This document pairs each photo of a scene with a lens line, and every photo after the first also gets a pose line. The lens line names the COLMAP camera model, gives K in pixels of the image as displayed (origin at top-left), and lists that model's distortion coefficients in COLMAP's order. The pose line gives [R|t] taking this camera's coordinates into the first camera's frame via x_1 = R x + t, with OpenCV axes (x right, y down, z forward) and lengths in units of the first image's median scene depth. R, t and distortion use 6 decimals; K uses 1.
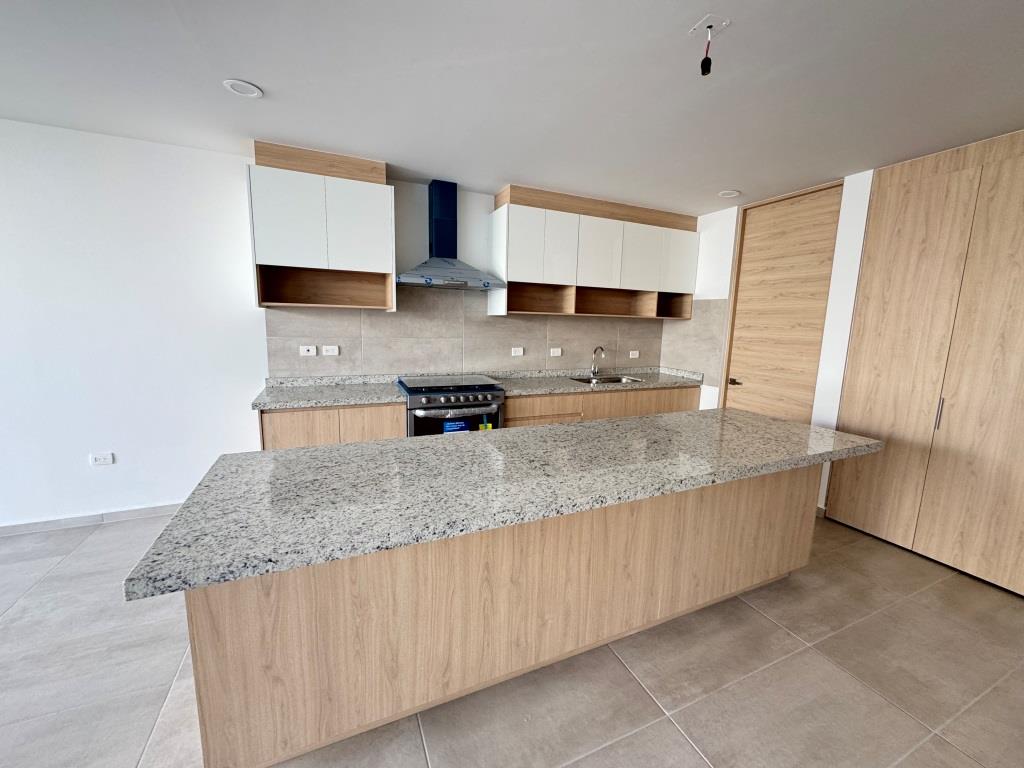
lens RADIAL K [[406.6, 0, 512.2], [0, 406.6, 383.3], [0, 0, 1]] dist [-0.002421, 0.000177]
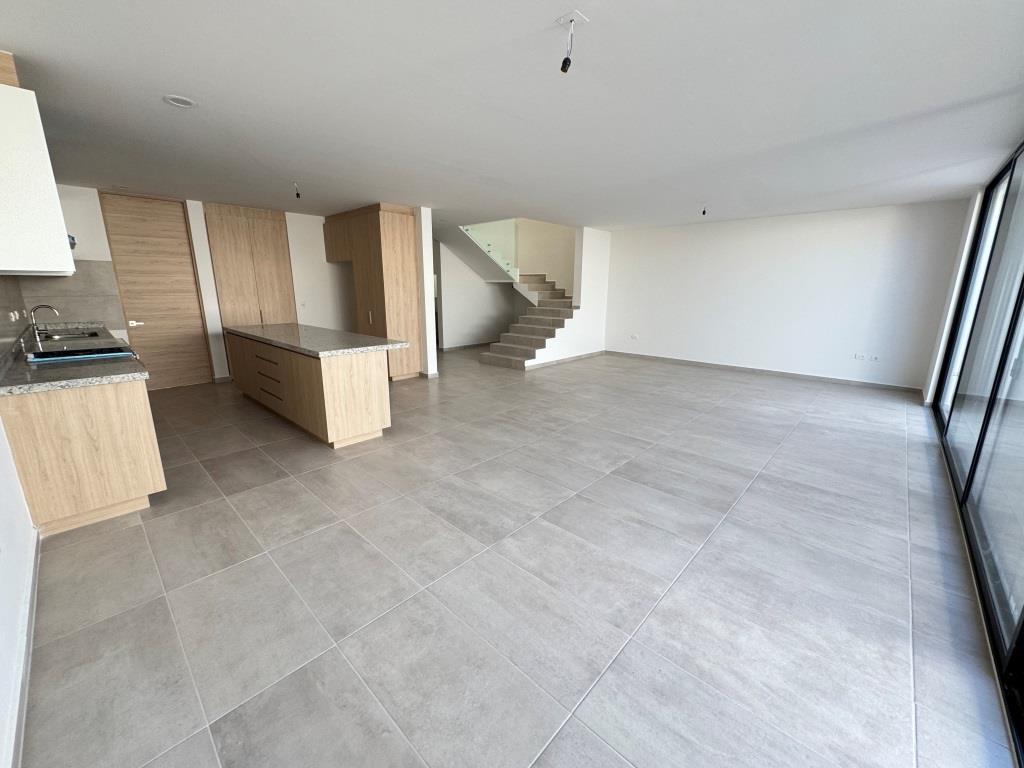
lens RADIAL K [[406.6, 0, 513.2], [0, 406.6, 381.8], [0, 0, 1]] dist [-0.002421, 0.000177]
pose [[-0.391679, -0.237404, 0.888947, -1.714158], [0.123524, 0.943826, 0.306487, -0.111206], [-0.911772, 0.229851, -0.340352, 0.481260]]
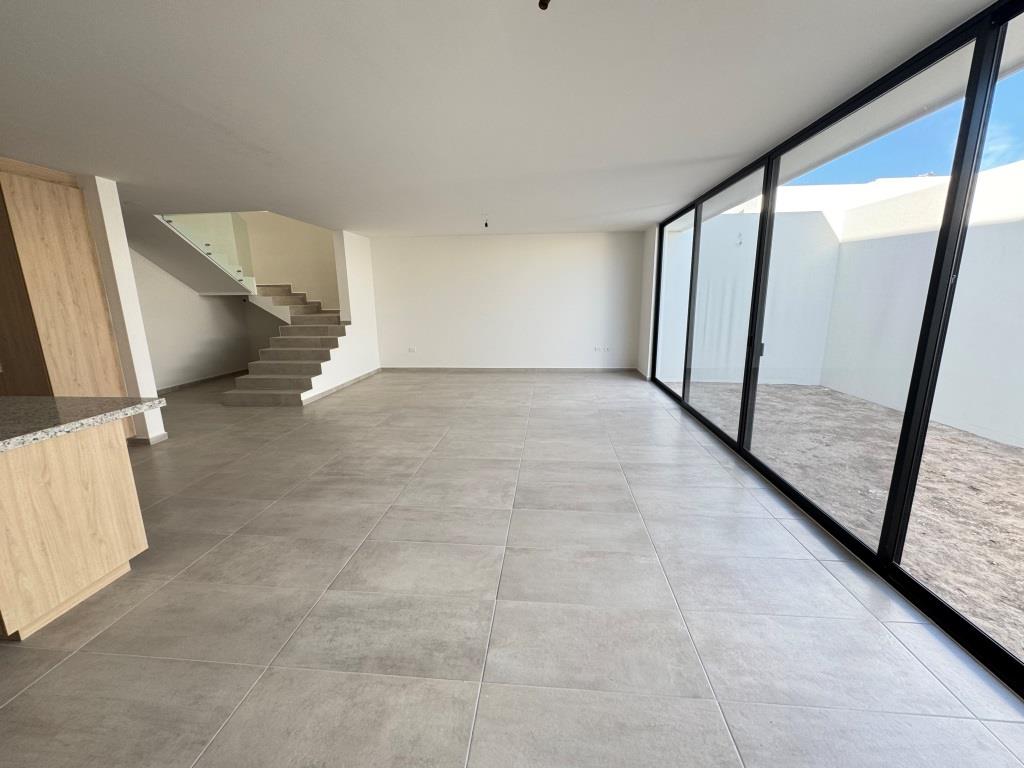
lens RADIAL K [[406.6, 0, 511.9], [0, 406.6, 380.8], [0, 0, 1]] dist [-0.002421, 0.000177]
pose [[-0.873139, -0.114174, 0.473911, -1.300726], [0.063522, 0.937246, 0.342835, -0.126162], [-0.483314, 0.329446, -0.811093, 0.619228]]
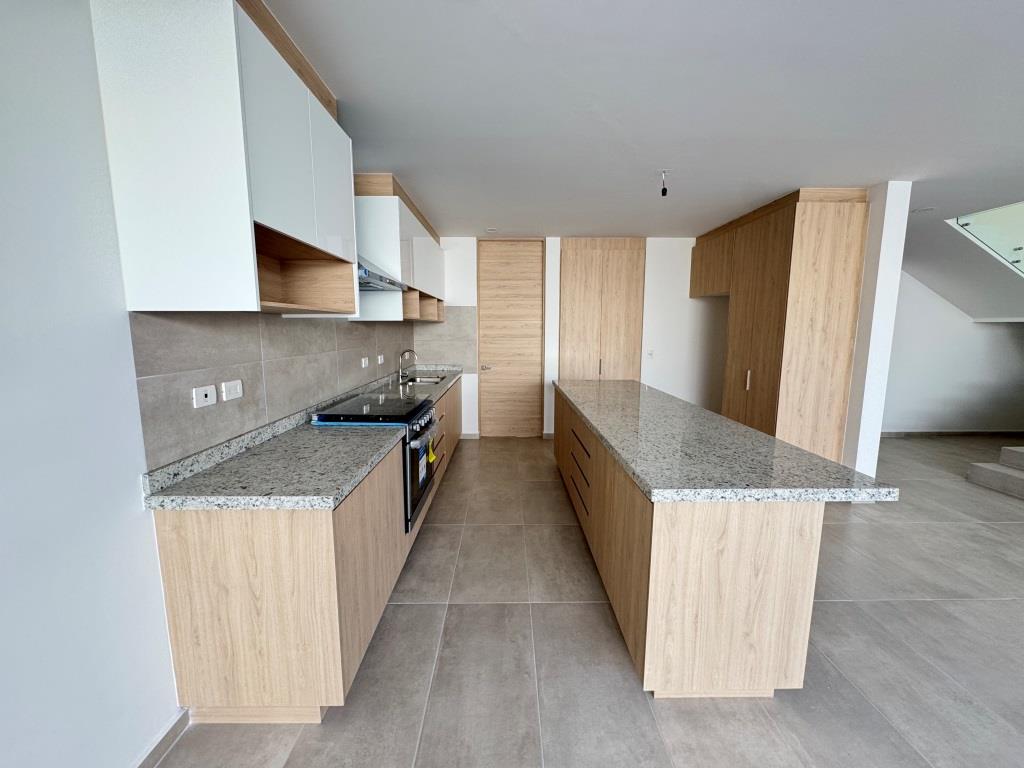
lens RADIAL K [[406.6, 0, 511.5], [0, 406.6, 383.8], [0, 0, 1]] dist [-0.002421, 0.000177]
pose [[0.397710, -0.150615, 0.905065, -0.911855], [0.148030, 0.984044, 0.098710, -0.100874], [-0.905491, 0.094719, 0.413660, 0.513414]]
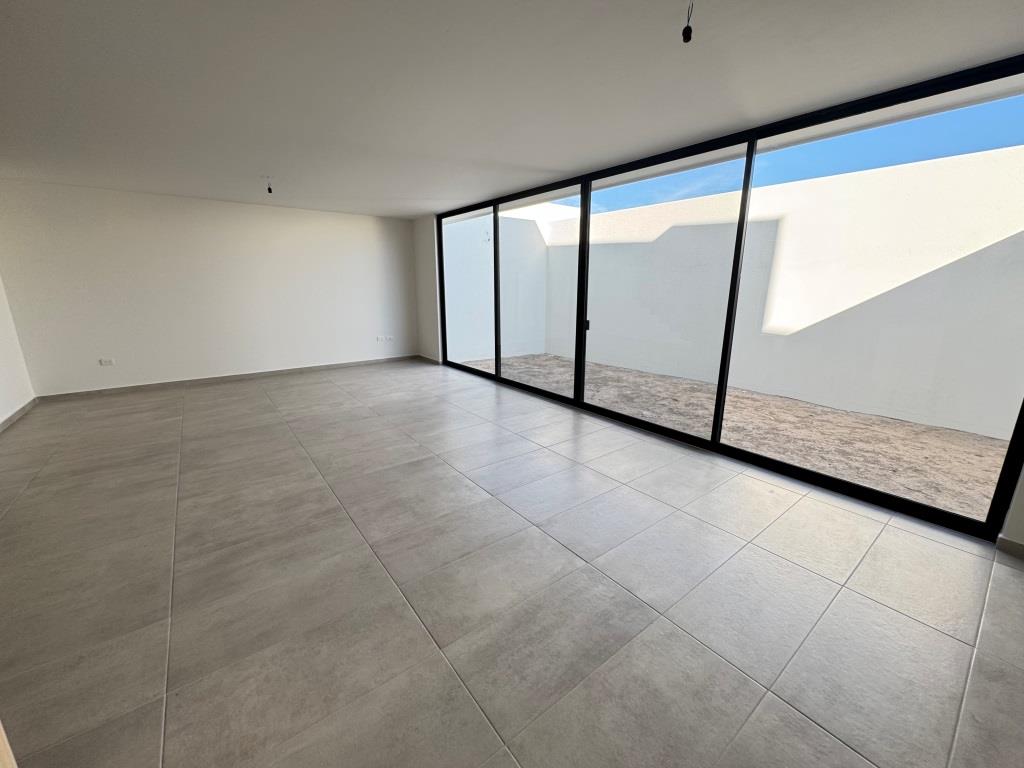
lens RADIAL K [[406.6, 0, 509.8], [0, 406.6, 381.9], [0, 0, 1]] dist [-0.002421, 0.000177]
pose [[-0.971804, 0.026770, -0.234266, -0.671408], [-0.063220, 0.927574, 0.368252, -0.116257], [0.227157, 0.372679, -0.899728, 0.712052]]
